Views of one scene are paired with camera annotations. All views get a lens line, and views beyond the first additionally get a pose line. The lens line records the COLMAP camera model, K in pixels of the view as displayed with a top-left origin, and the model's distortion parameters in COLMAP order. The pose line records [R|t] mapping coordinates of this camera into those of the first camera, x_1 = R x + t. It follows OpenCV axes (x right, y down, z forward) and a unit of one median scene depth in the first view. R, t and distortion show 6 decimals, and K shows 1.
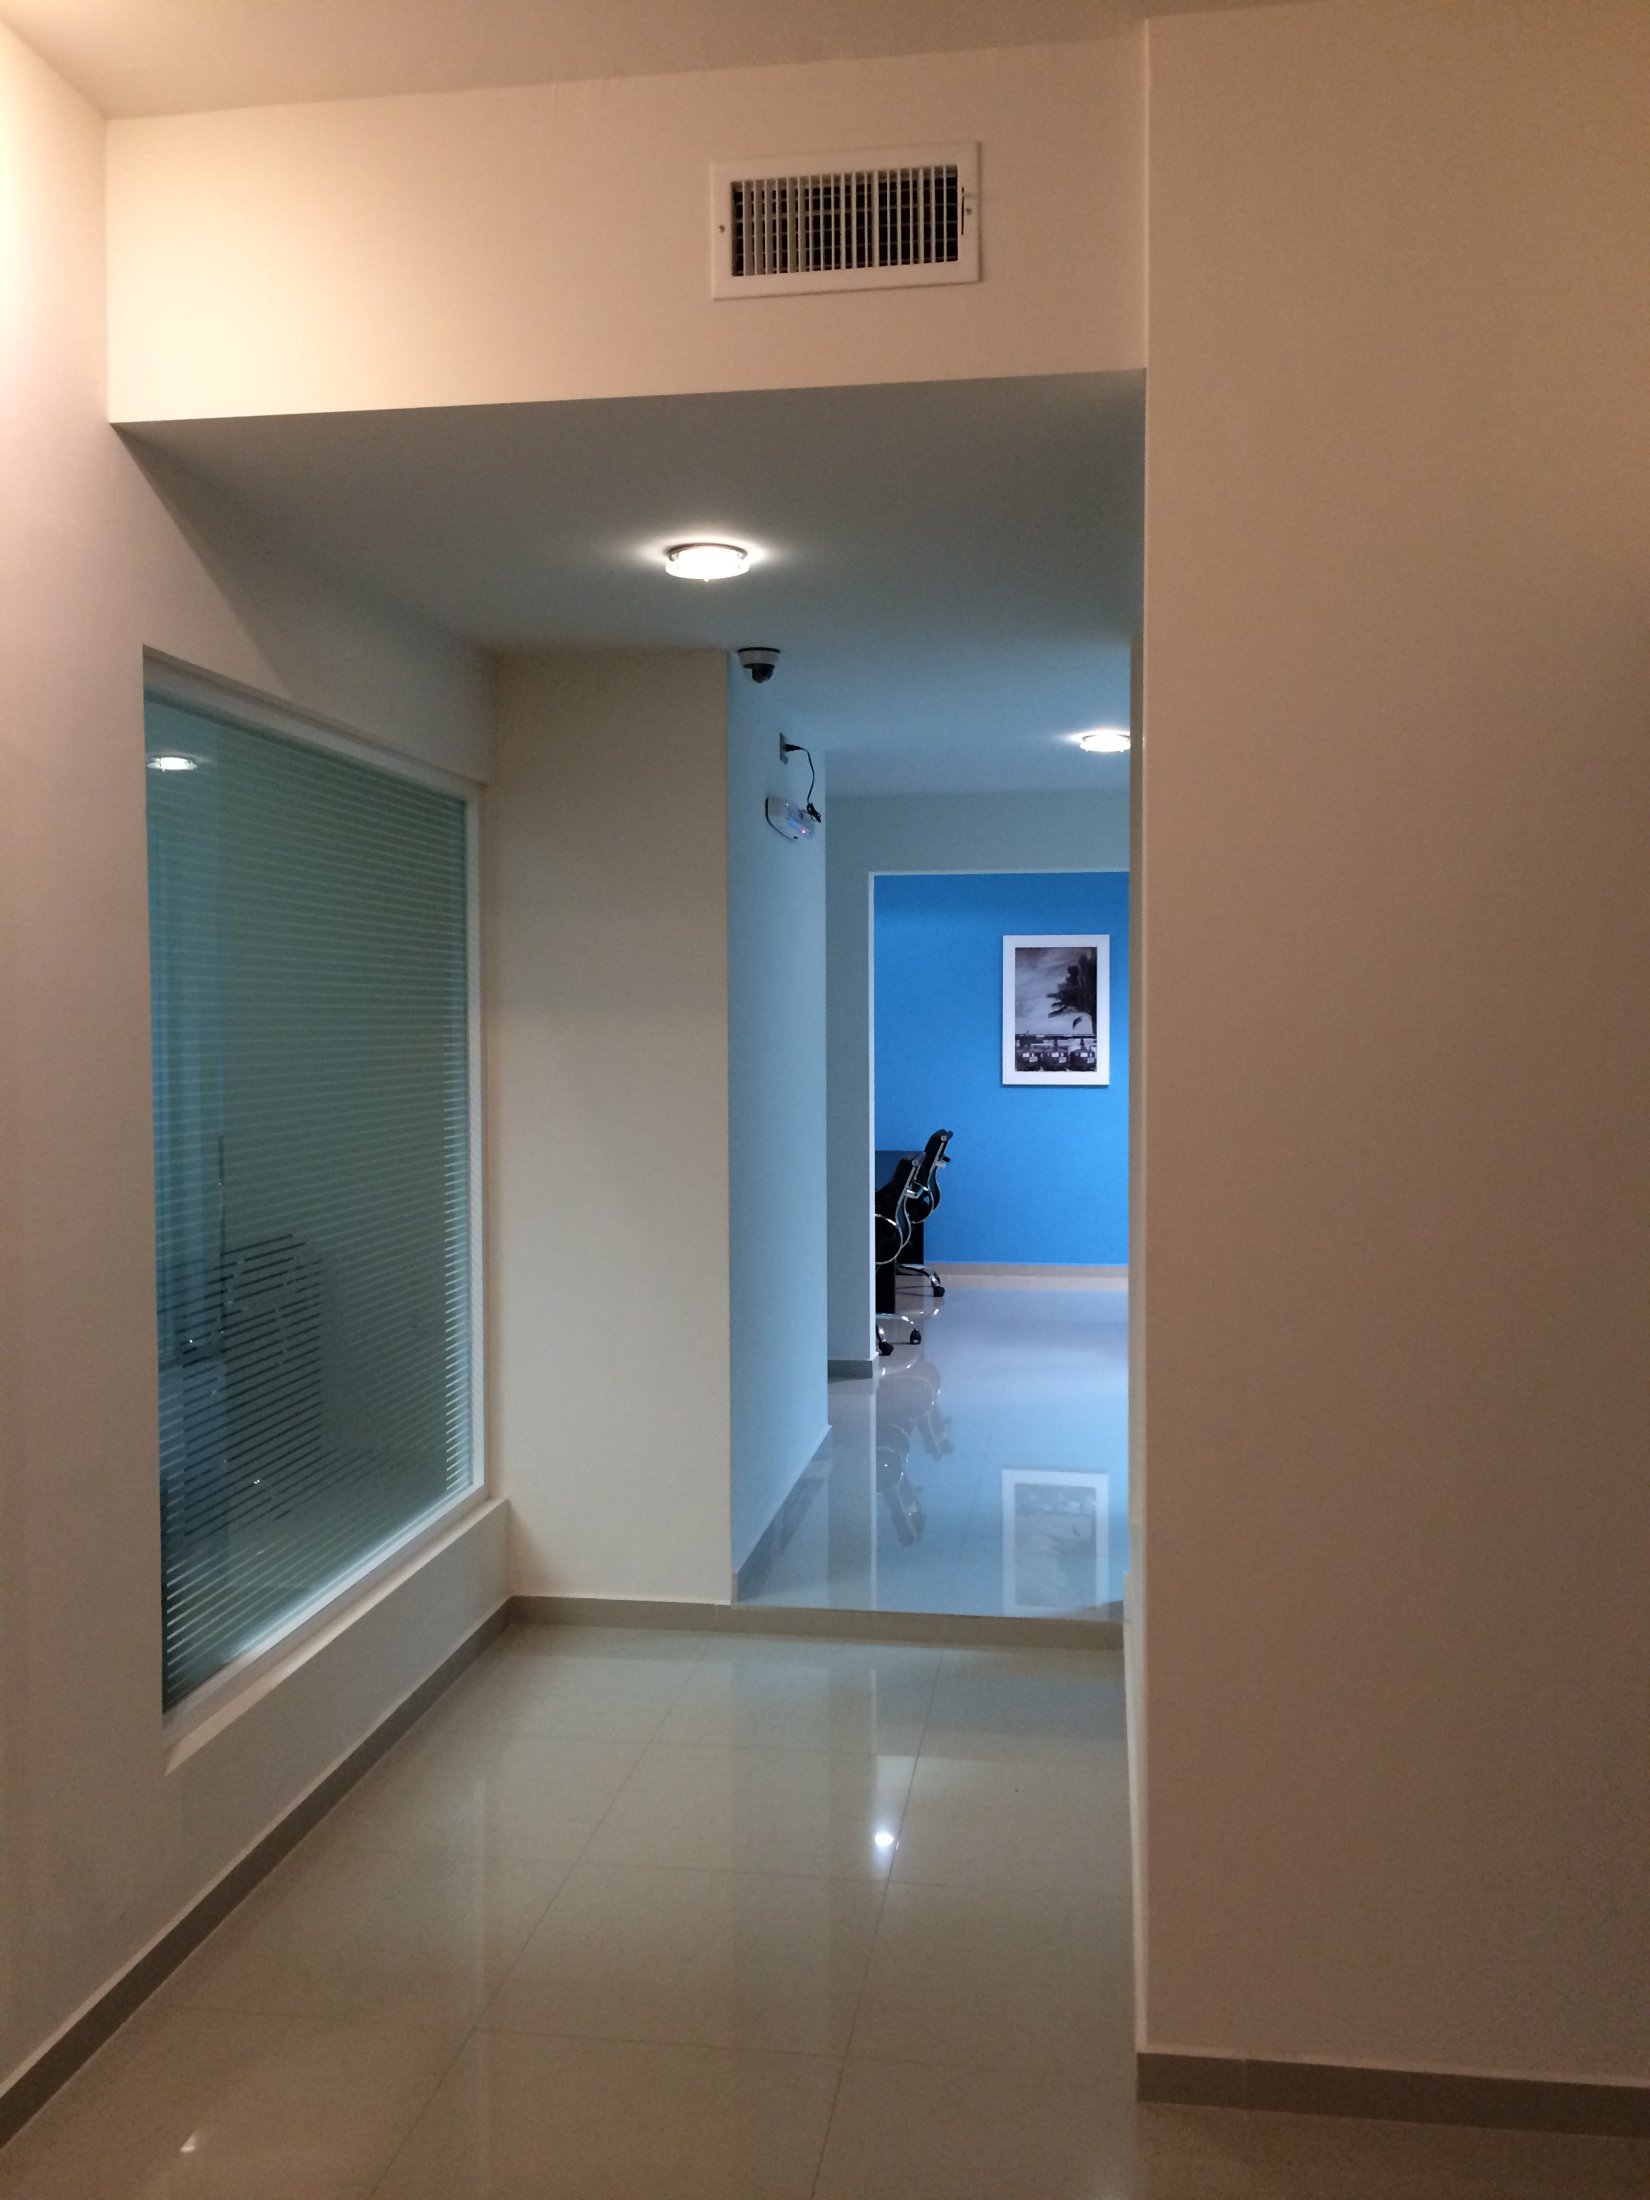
lens RADIAL K [[1870.9, 0, 825.6], [0, 1870.9, 1094.7], [0, 0, 1]] dist [0.035917, -0.048717]
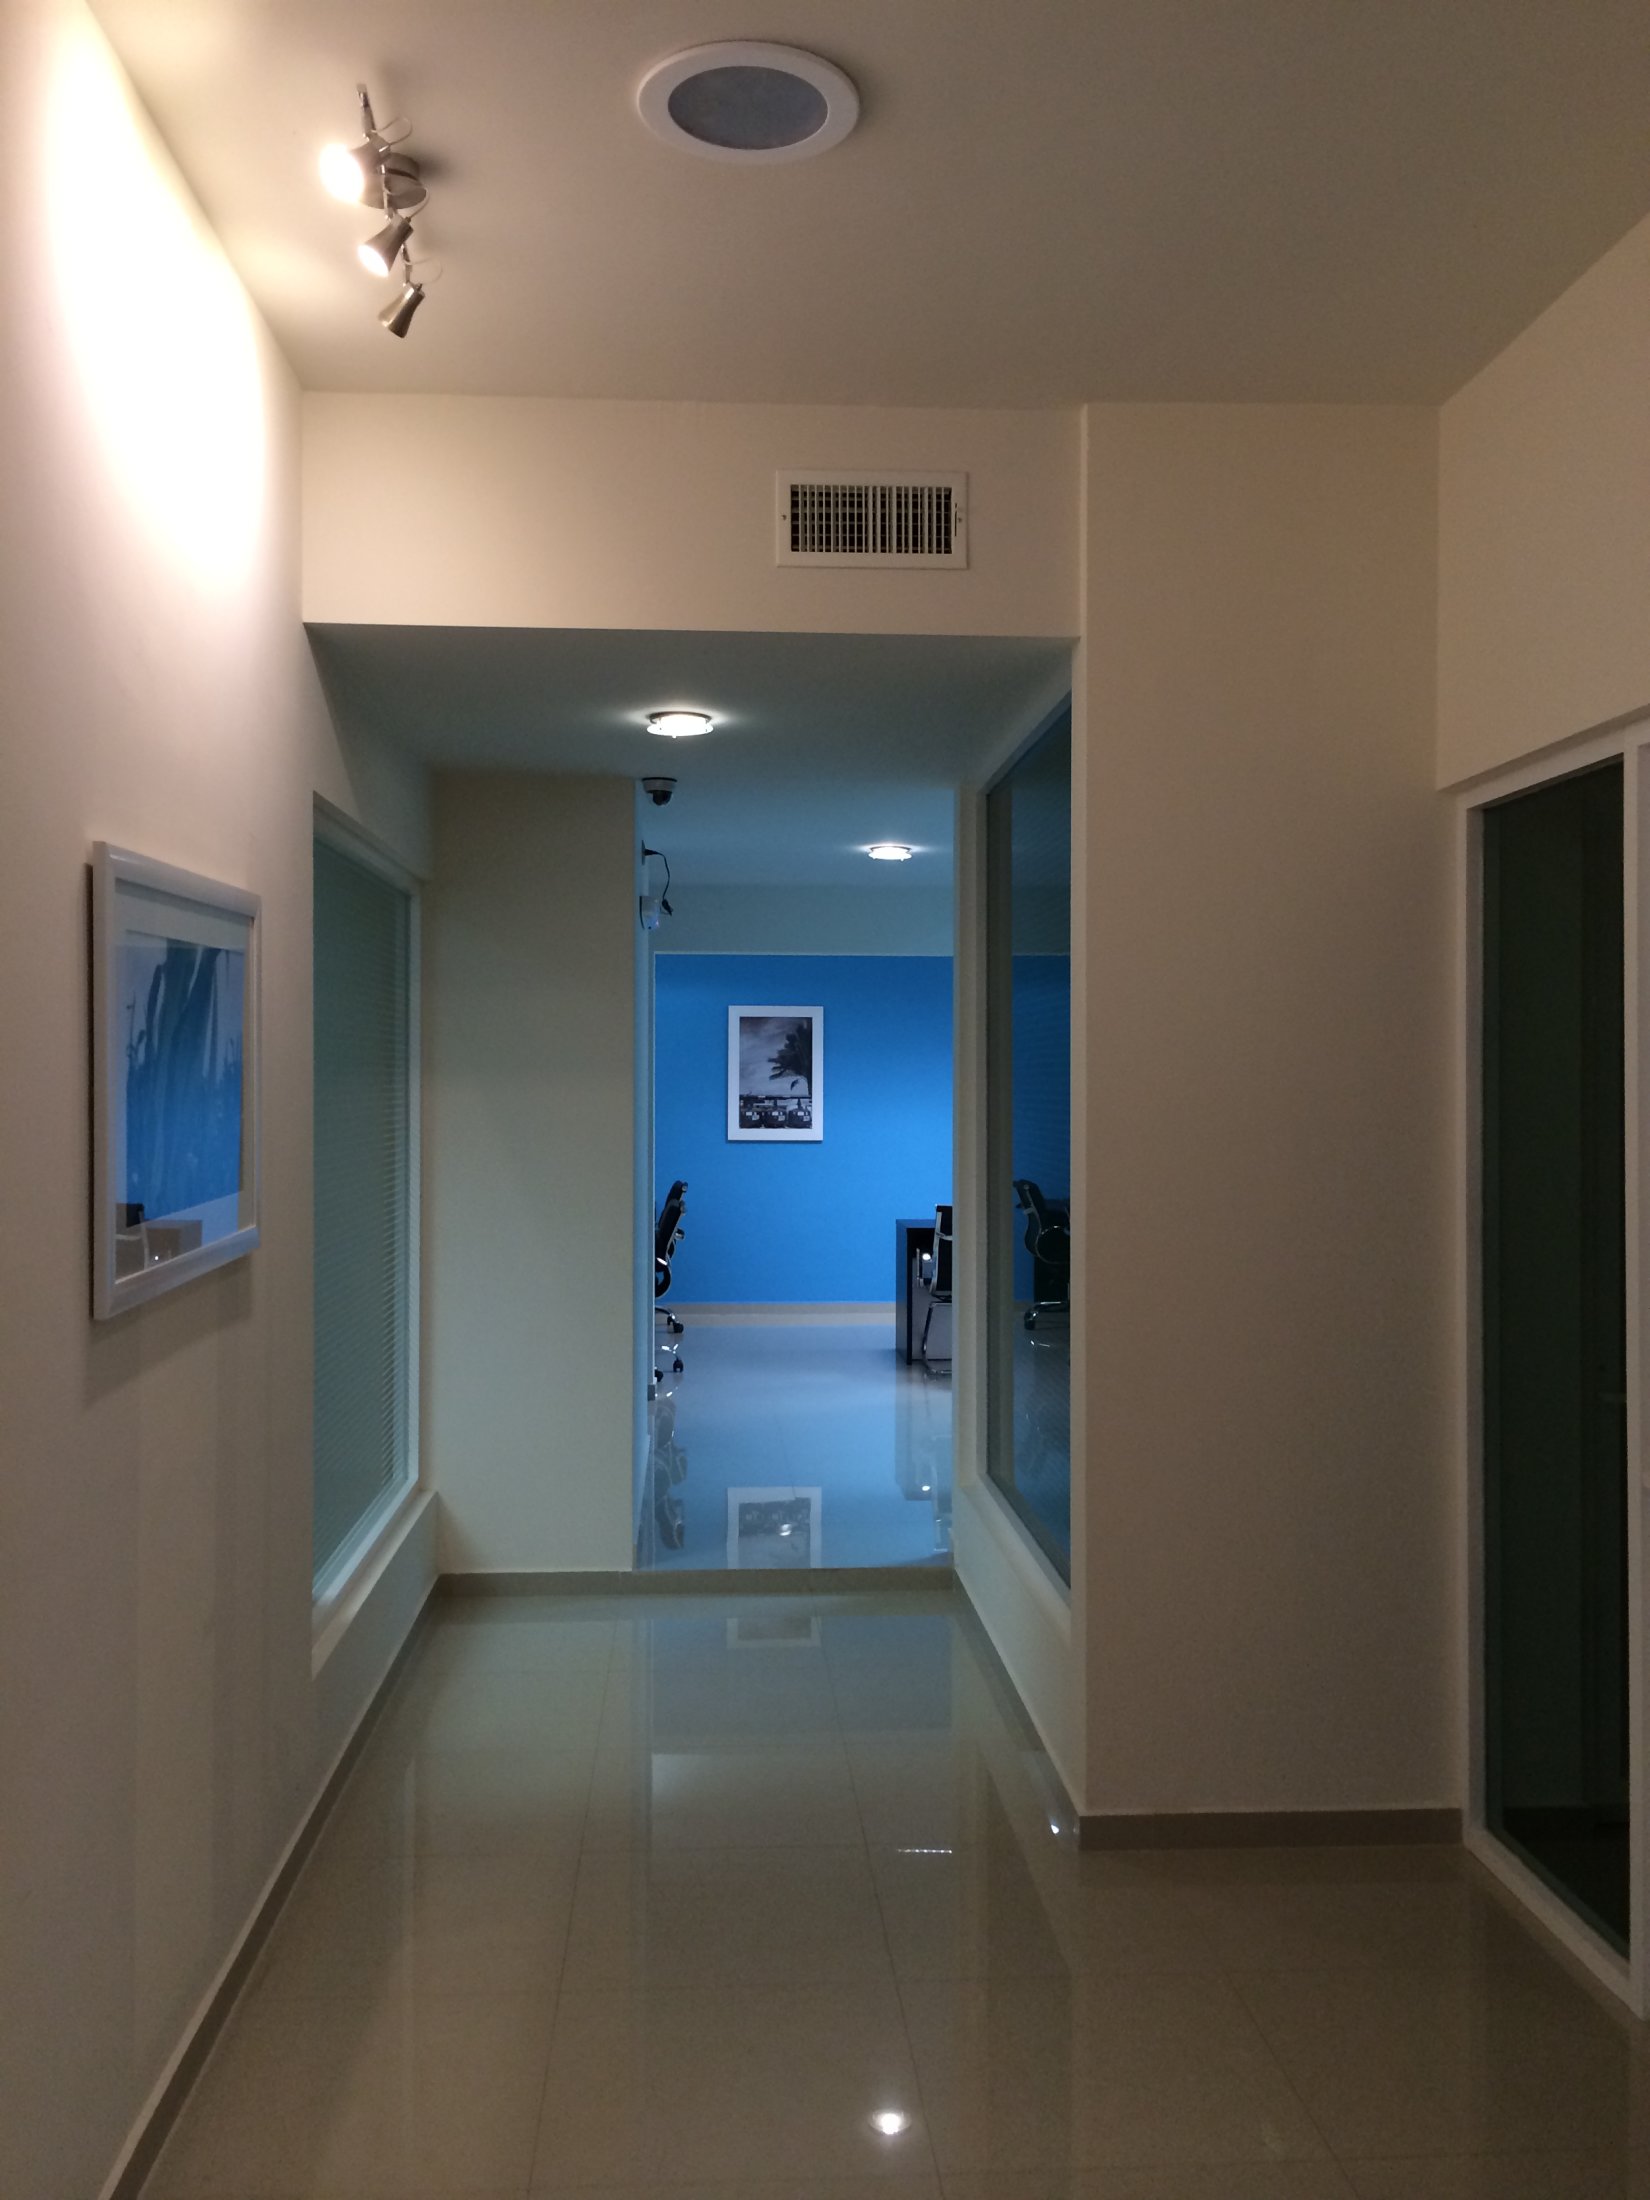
lens RADIAL K [[1870.9, 0, 821.2], [0, 1870.9, 1102.3], [0, 0, 1]] dist [0.035917, -0.048717]
pose [[0.978115, 0.005460, 0.207995, -0.181701], [0.000275, 0.999621, -0.027532, 0.005768], [-0.208066, 0.026987, 0.977742, -0.201553]]
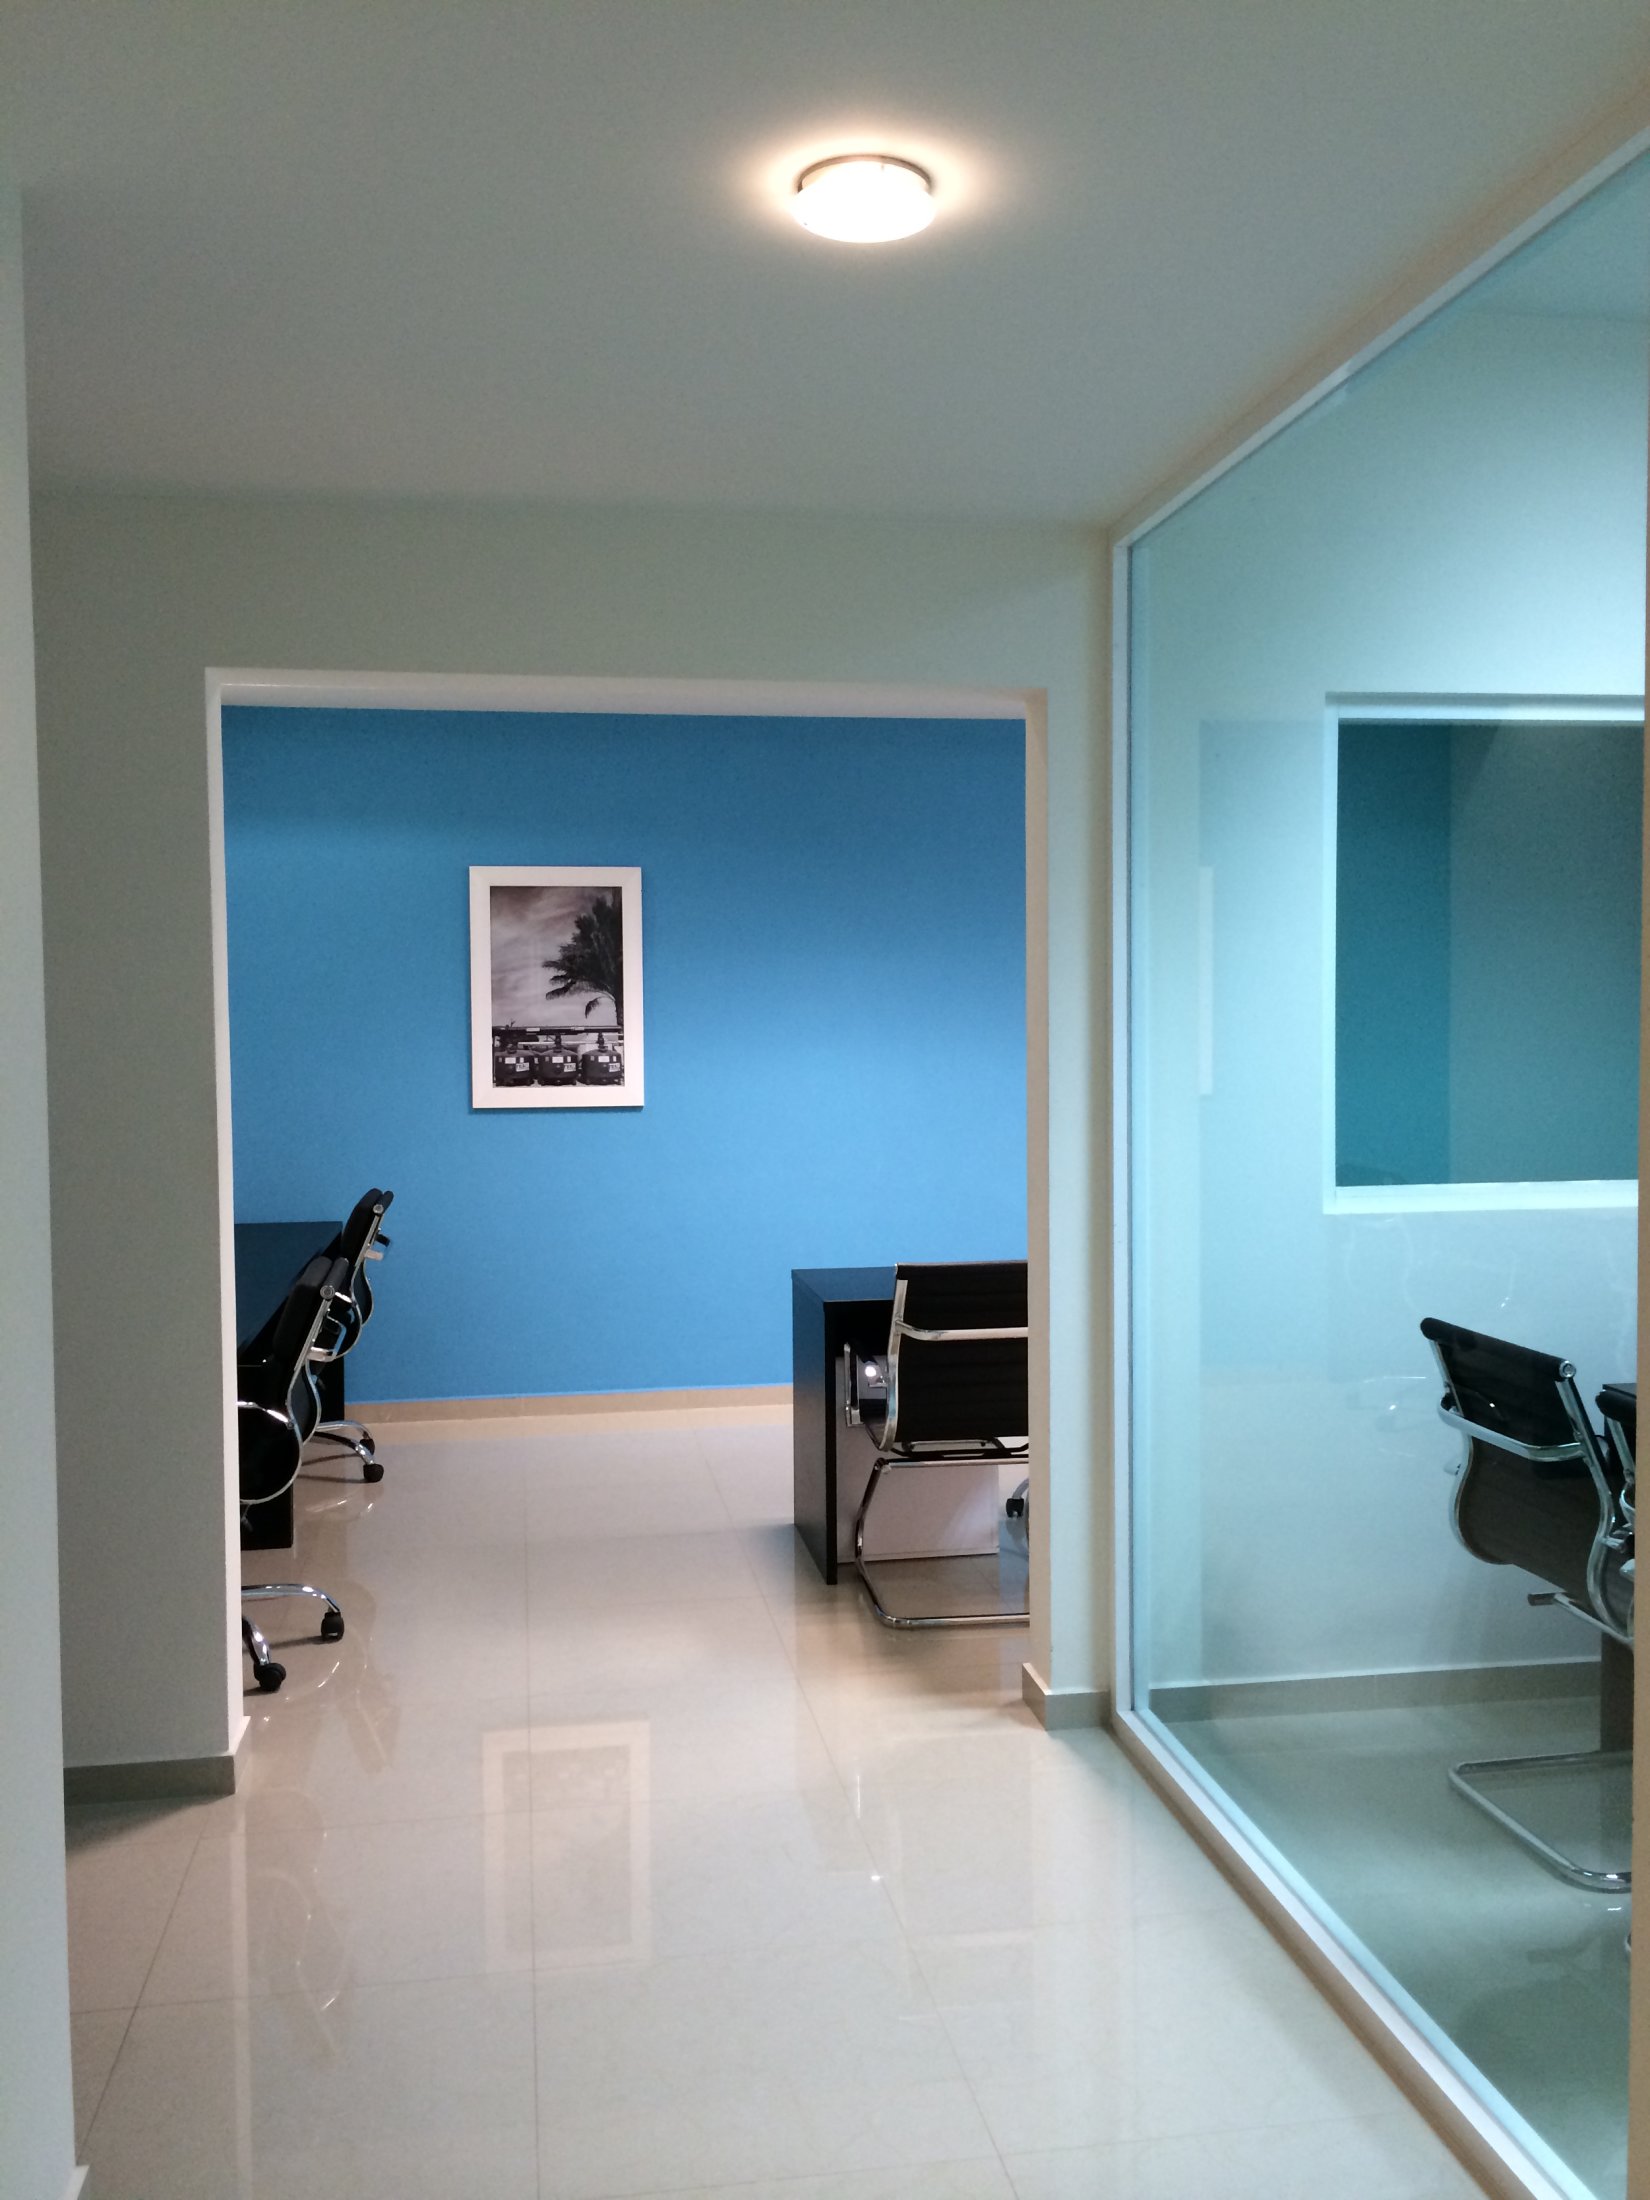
lens RADIAL K [[1870.9, 0, 816.7], [0, 1870.9, 1102.4], [0, 0, 1]] dist [0.035917, -0.048717]
pose [[0.954849, -0.017929, 0.296550, 0.044809], [0.015812, 0.999829, 0.009537, -0.025852], [-0.296671, -0.004418, 0.954970, 0.849285]]
